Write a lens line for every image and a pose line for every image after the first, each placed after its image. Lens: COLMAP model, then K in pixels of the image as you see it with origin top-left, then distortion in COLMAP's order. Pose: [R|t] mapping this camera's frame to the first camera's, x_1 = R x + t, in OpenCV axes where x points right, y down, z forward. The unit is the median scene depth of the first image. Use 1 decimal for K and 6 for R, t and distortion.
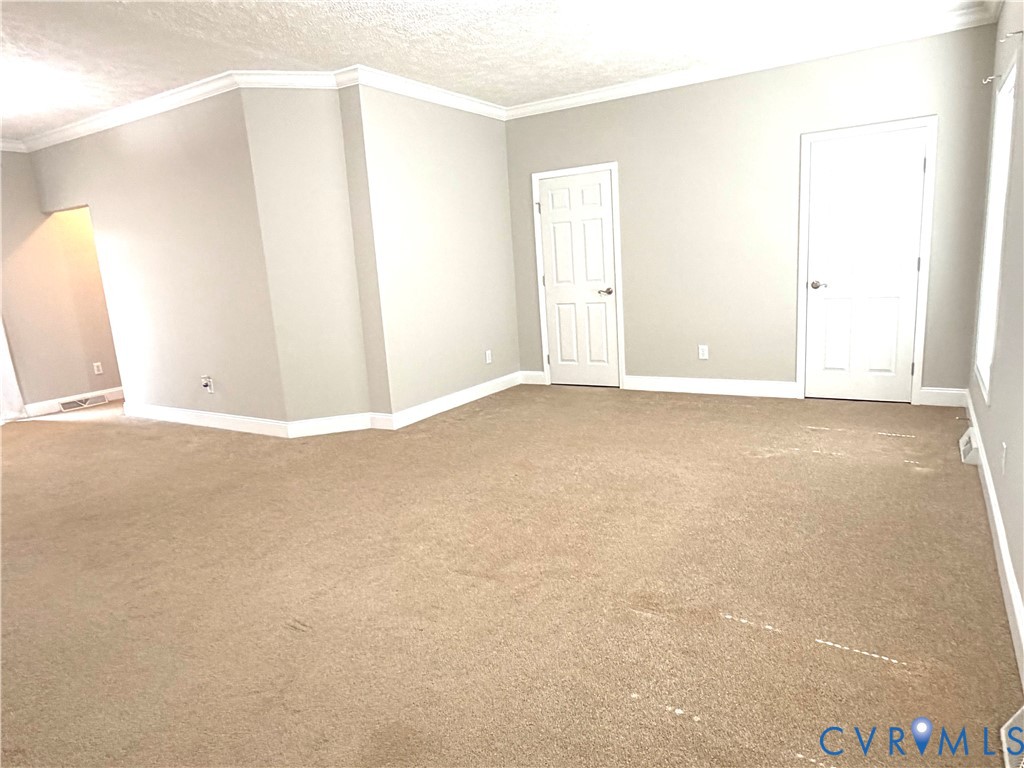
lens RADIAL K [[645.9, 0, 512.0], [0, 645.9, 384.0], [0, 0, 1]] dist [-0.006343, 0.001523]
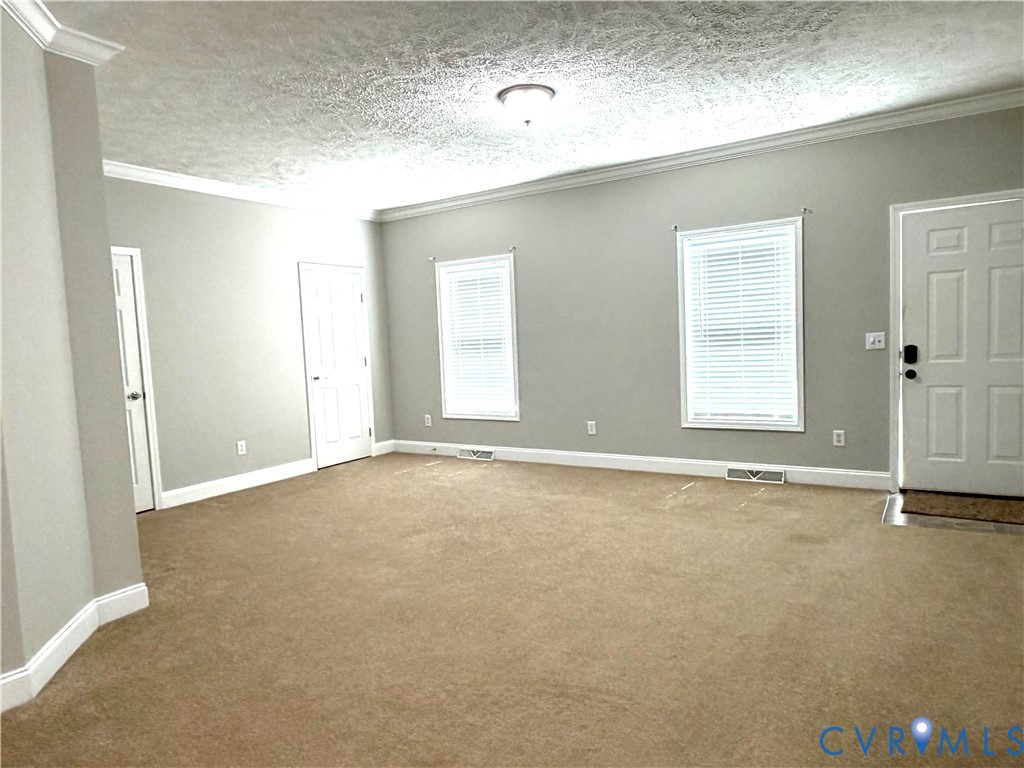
lens RADIAL K [[645.9, 0, 512.0], [0, 645.9, 384.0], [0, 0, 1]] dist [-0.006343, 0.001523]
pose [[0.000927, -0.003676, 0.999993, -0.722847], [0.236809, 0.971551, 0.003352, -0.049655], [-0.971556, 0.236804, 0.001772, 0.561267]]
